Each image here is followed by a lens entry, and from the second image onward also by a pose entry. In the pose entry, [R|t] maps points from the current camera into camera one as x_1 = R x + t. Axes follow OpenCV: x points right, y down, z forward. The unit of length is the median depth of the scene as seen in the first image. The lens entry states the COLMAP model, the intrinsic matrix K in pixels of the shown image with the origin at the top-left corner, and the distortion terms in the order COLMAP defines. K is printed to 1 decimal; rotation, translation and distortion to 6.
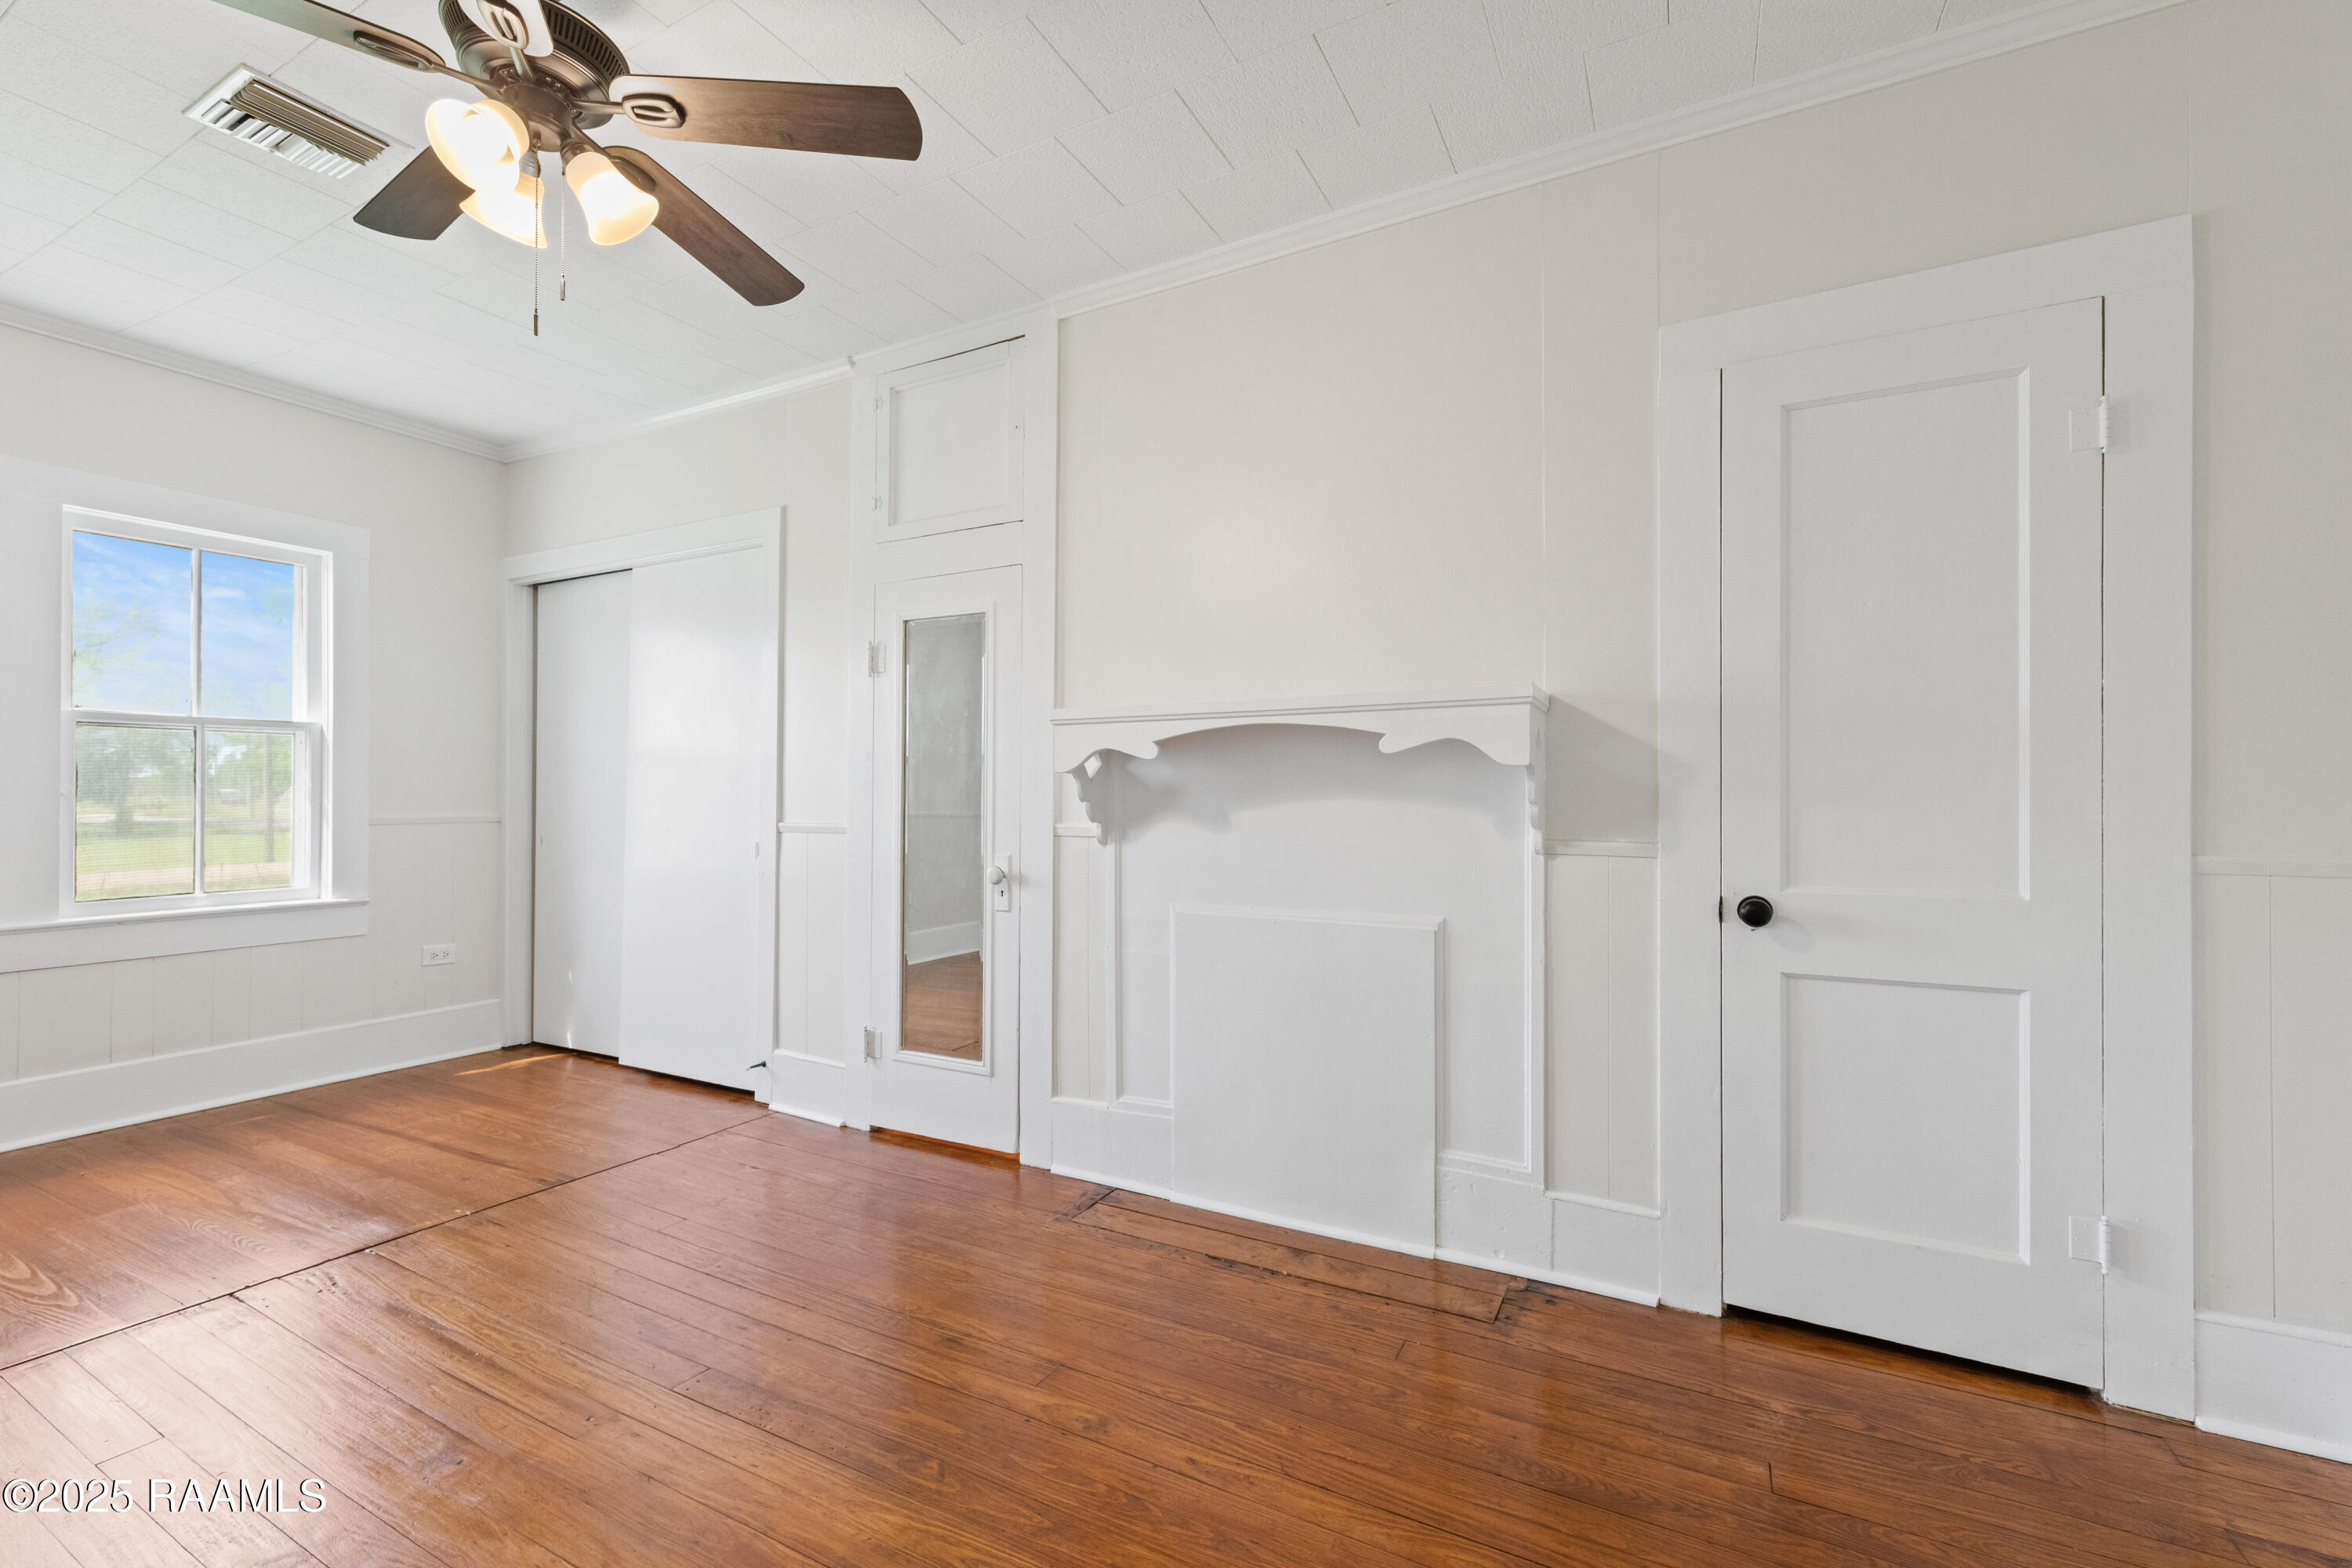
lens RADIAL K [[973.4, 0, 1178.0], [0, 973.4, 784.4], [0, 0, 1]] dist [0.002135, -0.000382]
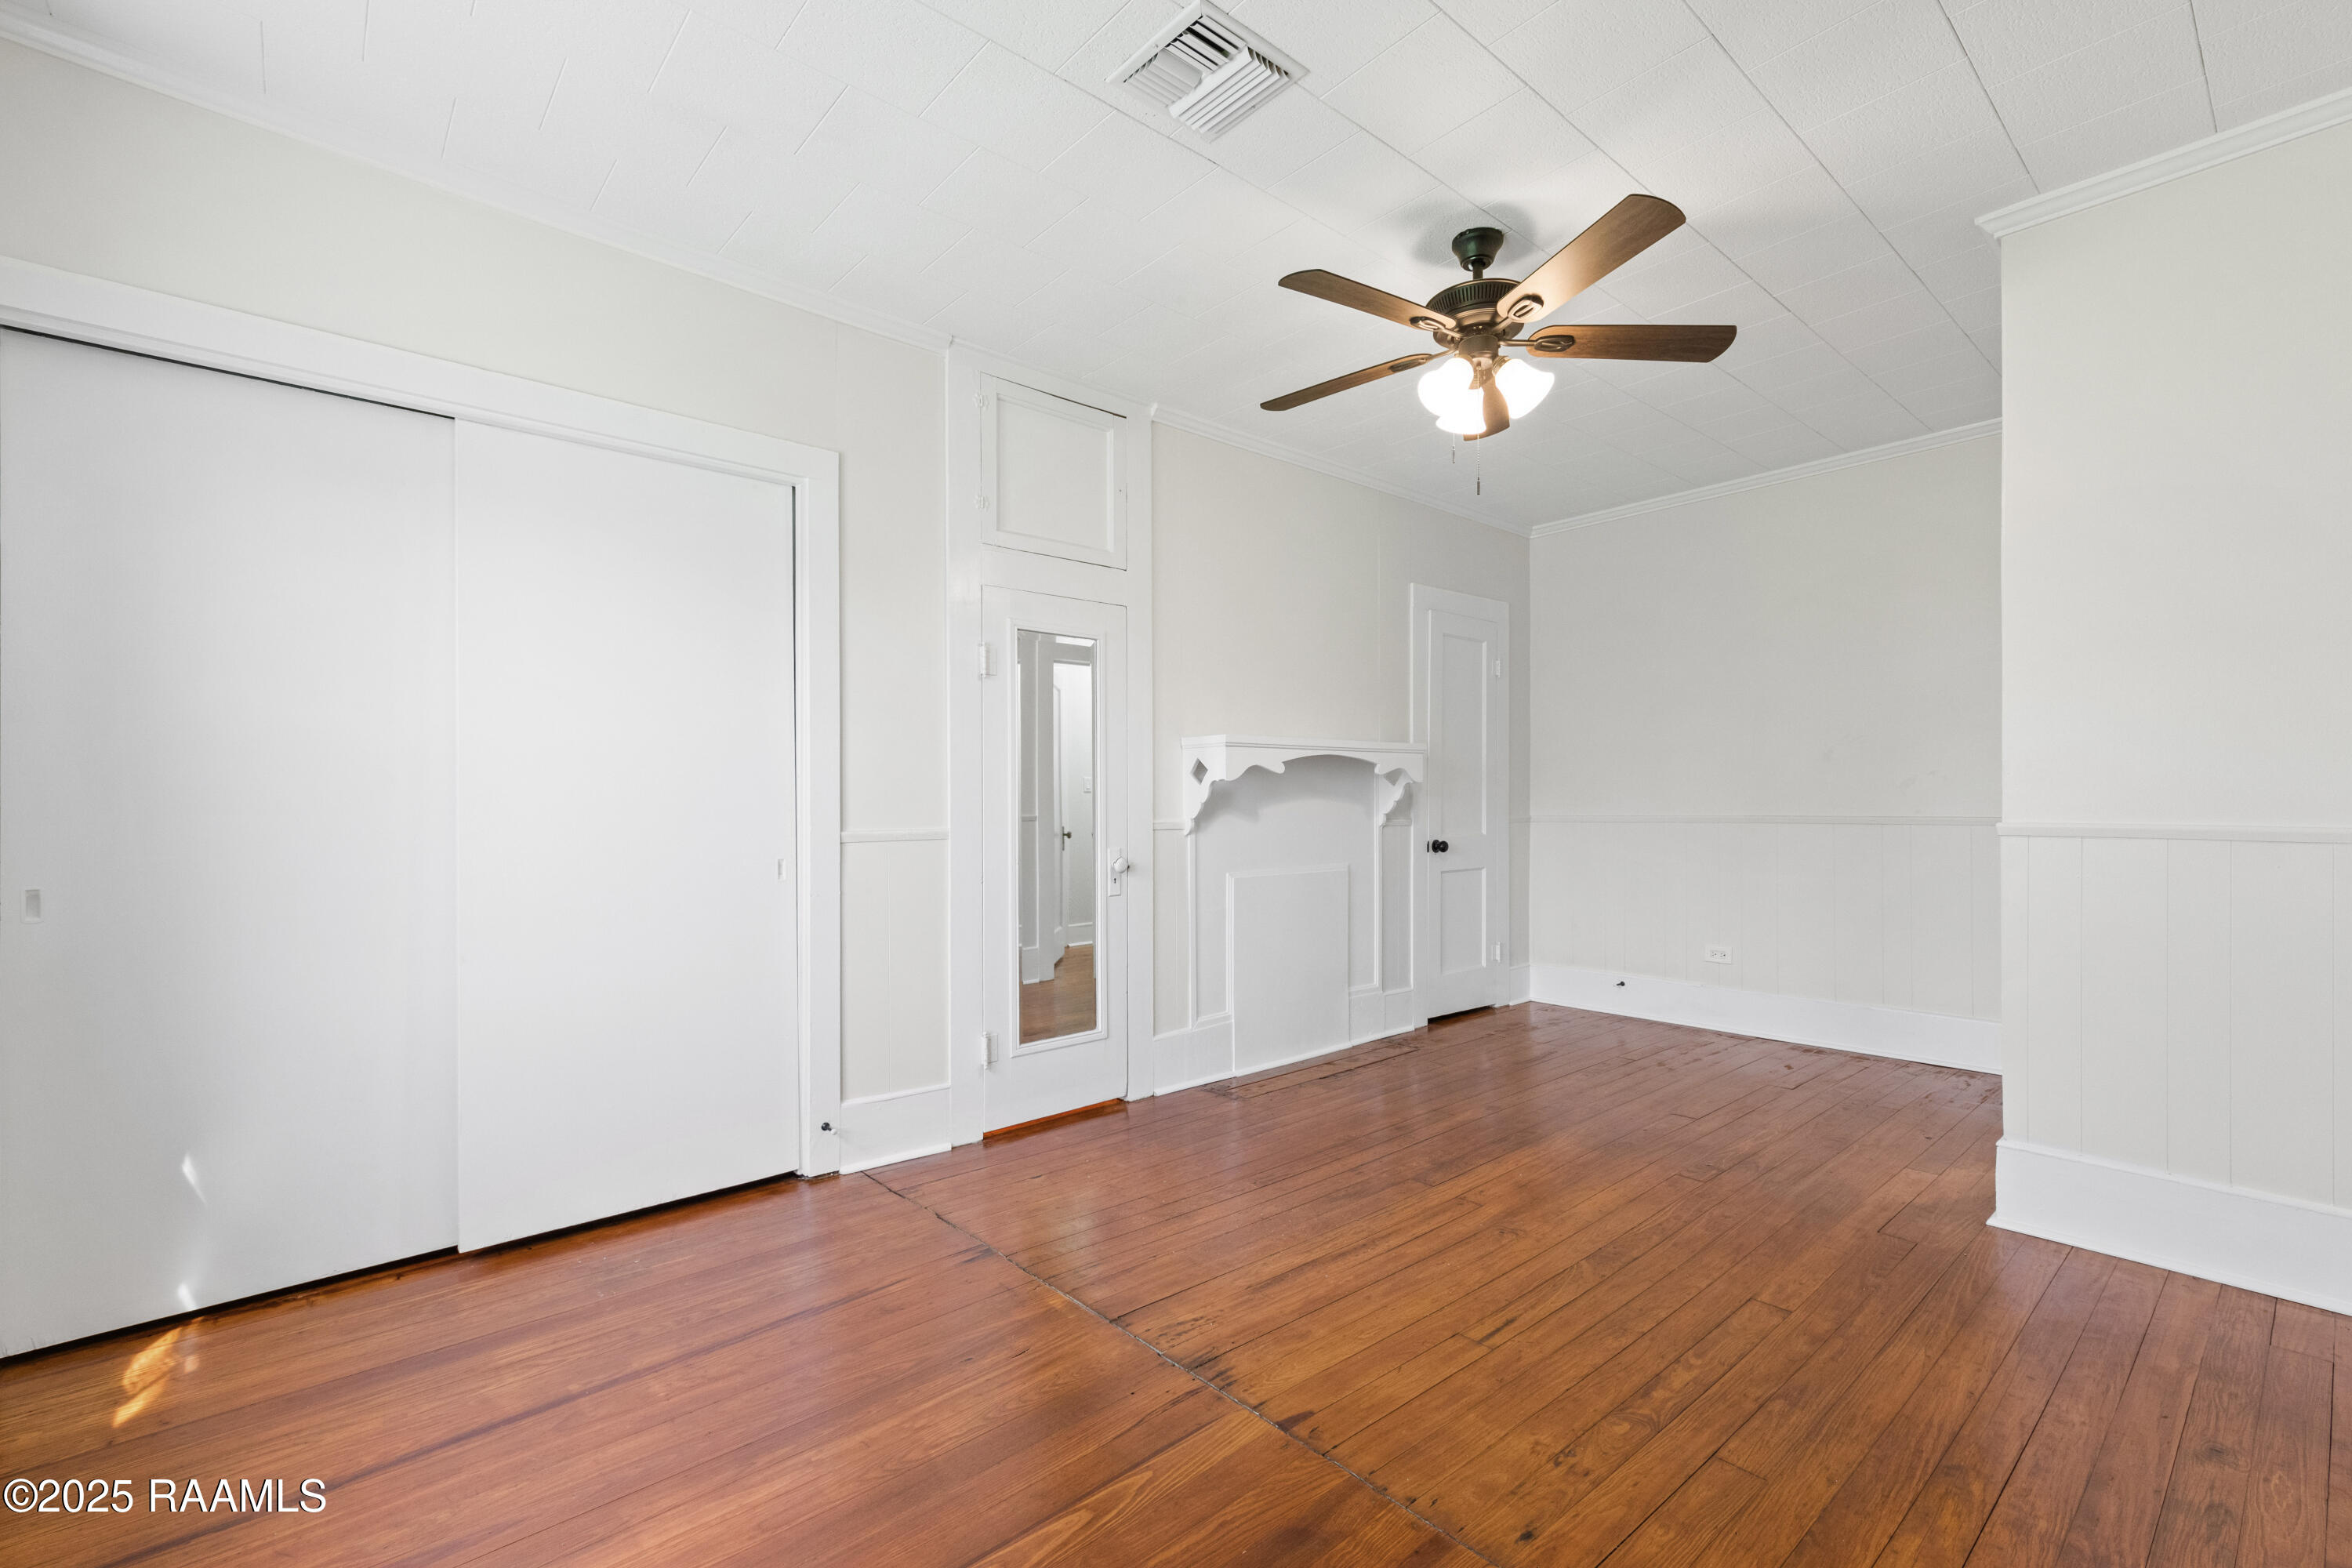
lens RADIAL K [[973.4, 0, 1195.5], [0, 973.4, 793.1], [0, 0, 1]] dist [0.002135, -0.000382]
pose [[0.364451, 0.002665, 0.931219, -1.261445], [-0.005953, 0.999982, -0.000532, 0.005257], [-0.931203, -0.005350, 0.364461, 0.483398]]
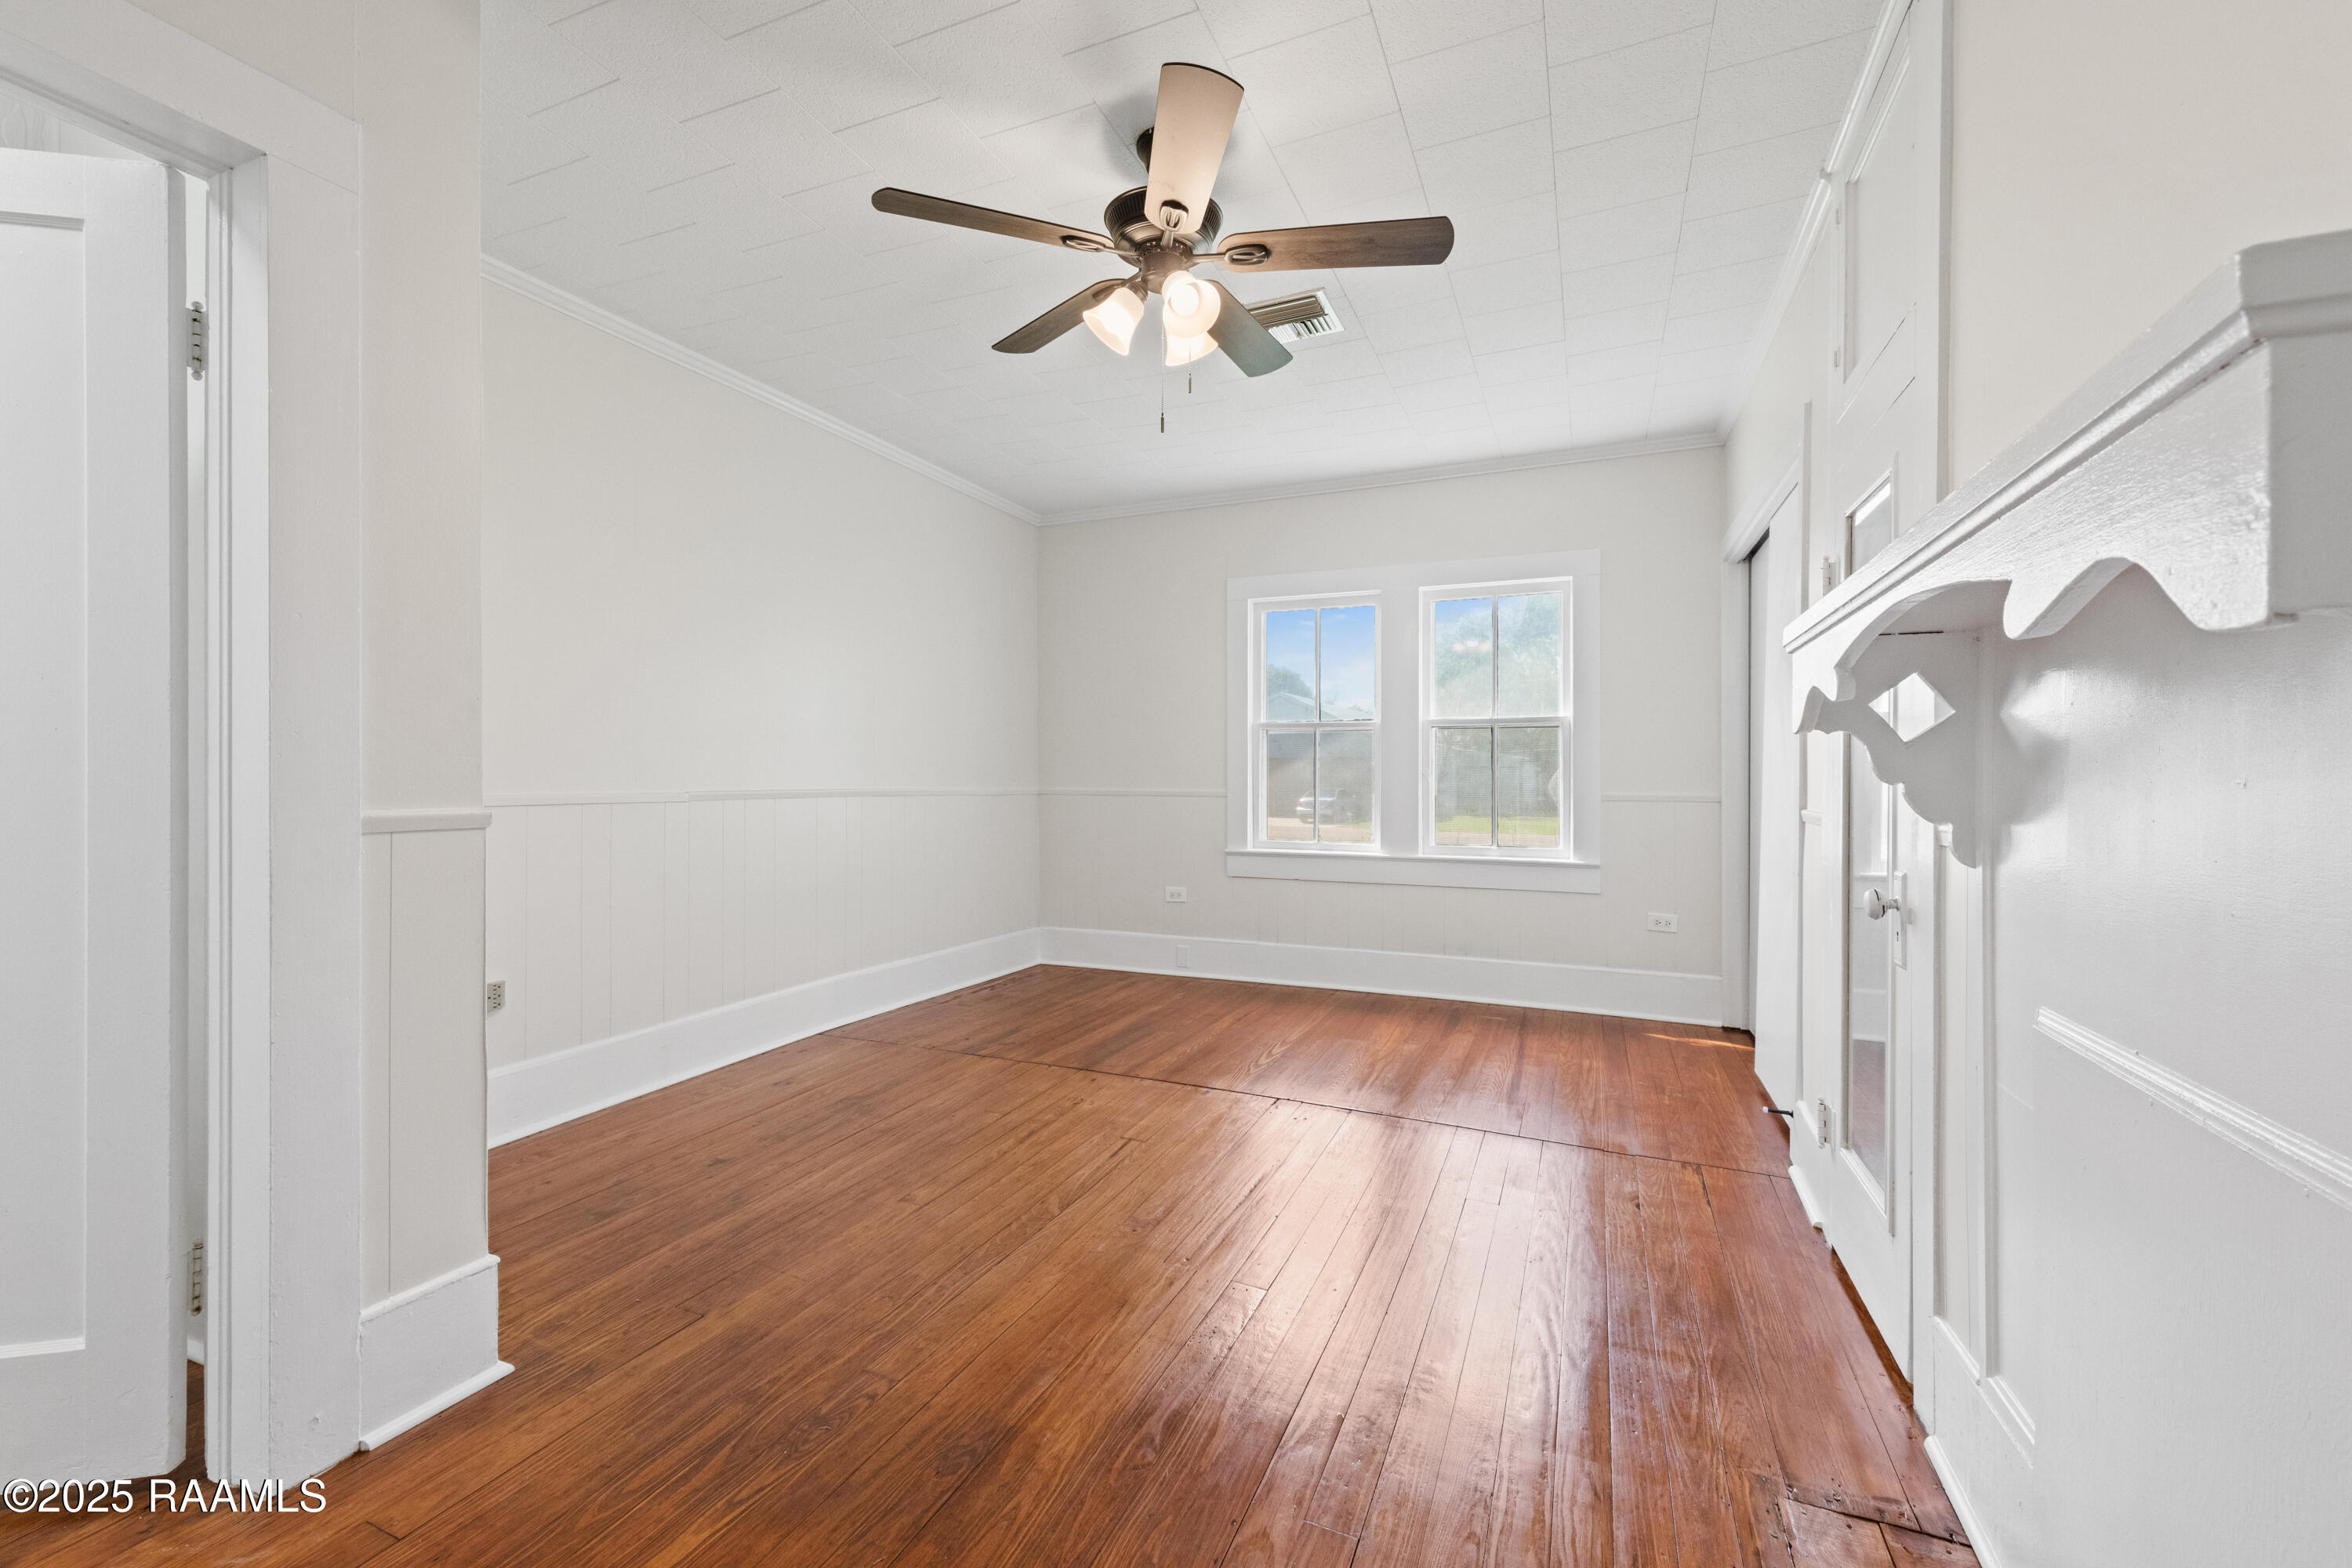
lens RADIAL K [[973.4, 0, 1167.9], [0, 973.4, 786.9], [0, 0, 1]] dist [0.002135, -0.000382]
pose [[0.066806, 0.009168, -0.997724, 0.387035], [0.011907, 0.999879, 0.009985, 0.009112], [0.997695, -0.012547, 0.066689, 0.519586]]
